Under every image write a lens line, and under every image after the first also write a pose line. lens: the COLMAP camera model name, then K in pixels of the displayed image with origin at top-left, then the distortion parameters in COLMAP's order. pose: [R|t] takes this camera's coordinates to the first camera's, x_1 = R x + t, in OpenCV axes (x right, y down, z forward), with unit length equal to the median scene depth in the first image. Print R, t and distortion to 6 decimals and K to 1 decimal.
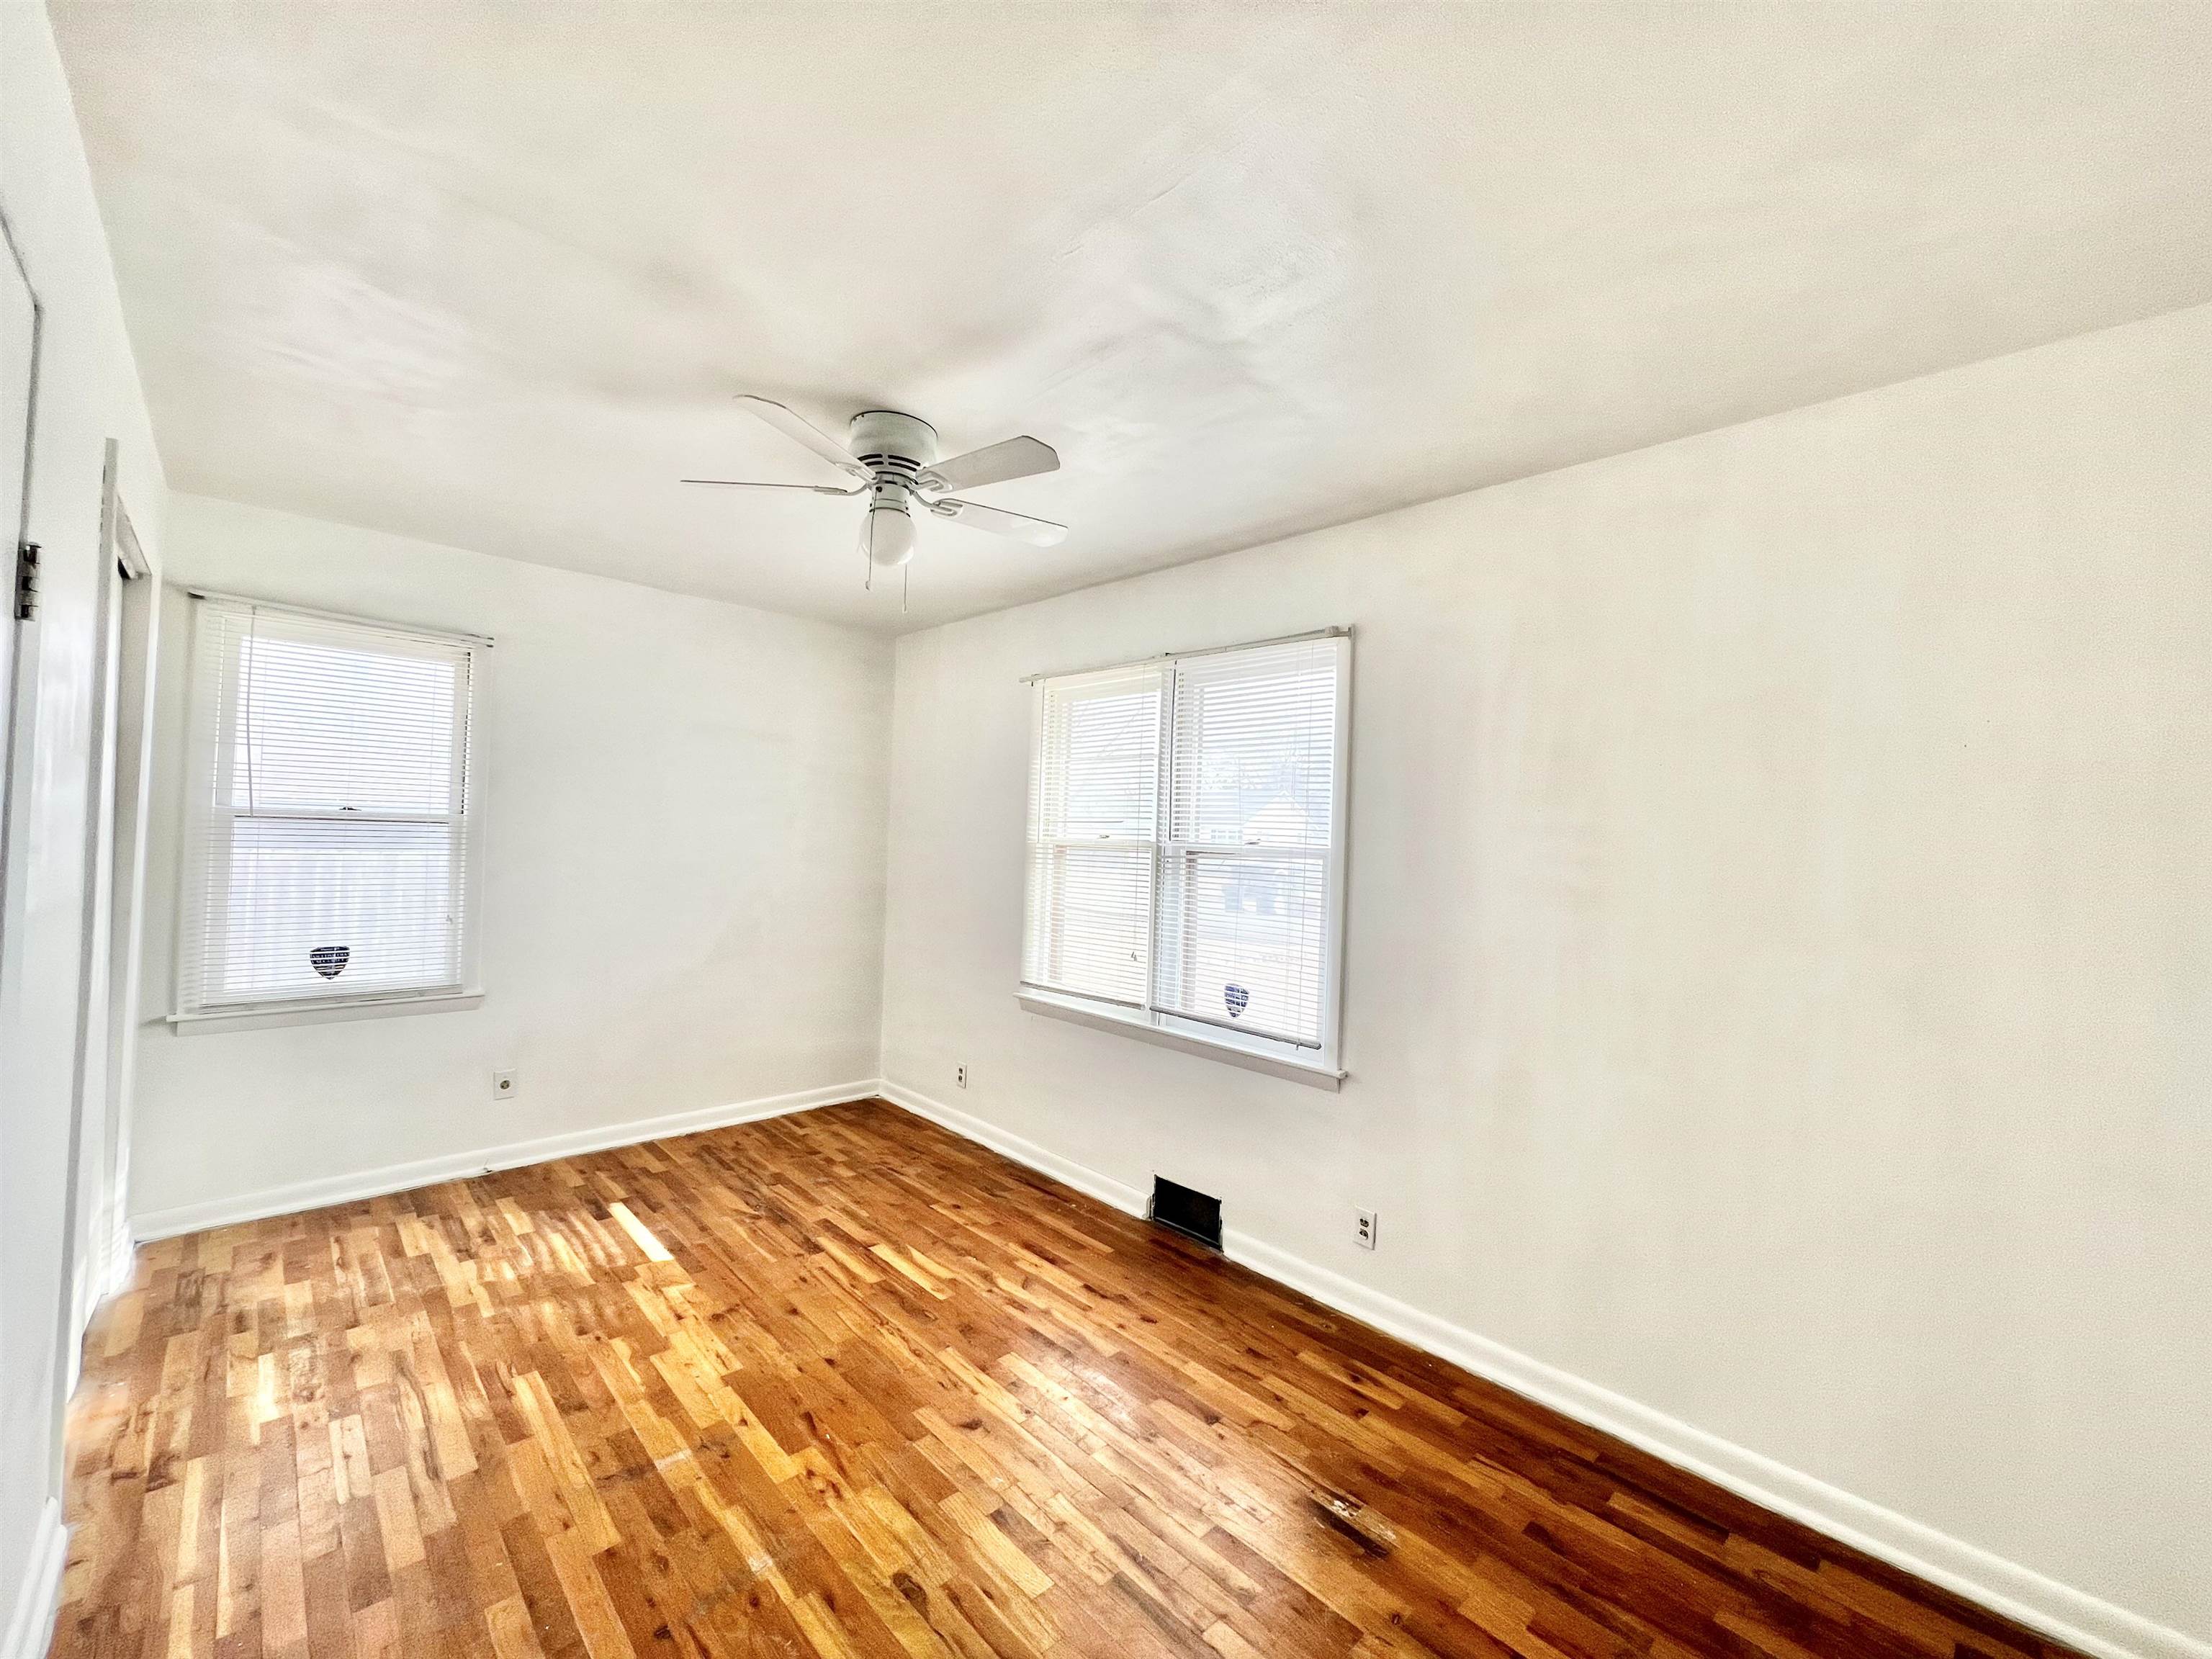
lens RADIAL K [[894.6, 0, 1106.0], [0, 894.6, 829.5], [0, 0, 1]] dist [-0.001824, -0.000414]
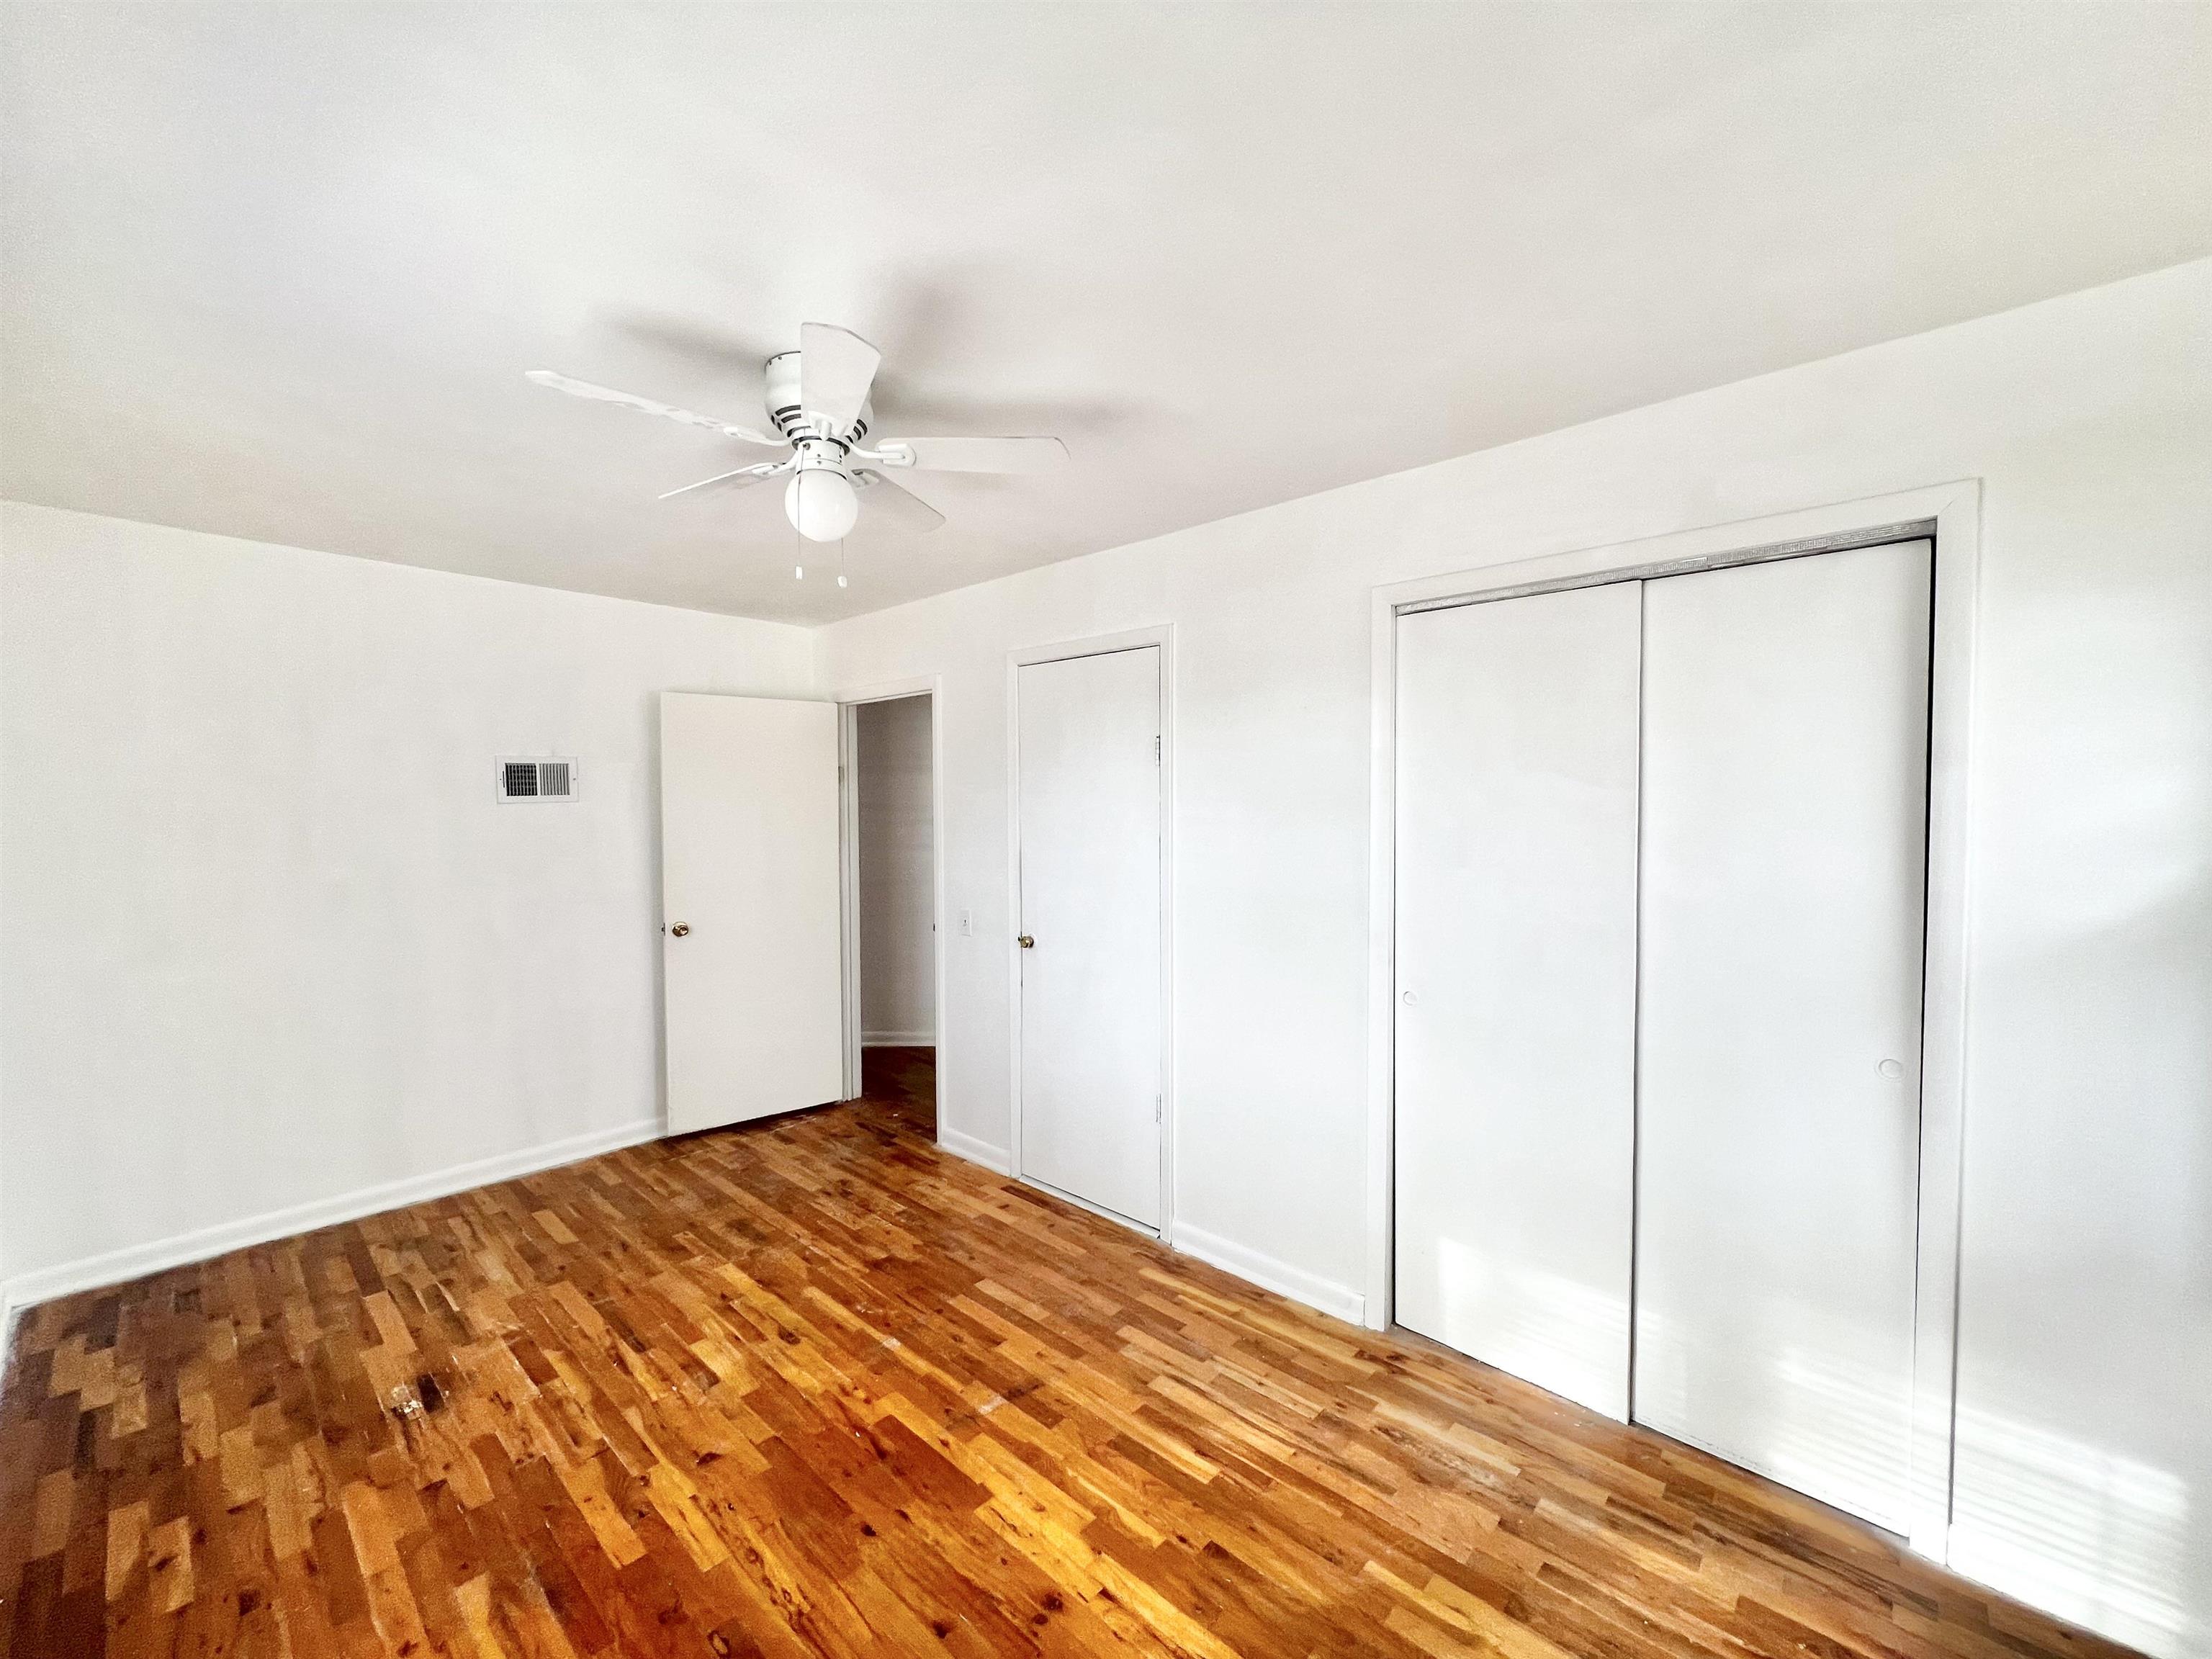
lens RADIAL K [[894.6, 0, 1106.0], [0, 894.6, 829.5], [0, 0, 1]] dist [-0.001824, -0.000414]
pose [[-0.997509, -0.033081, -0.062304, -0.505713], [-0.034052, 0.999313, 0.014603, -0.047876], [0.061779, 0.016688, -0.997950, 2.021382]]
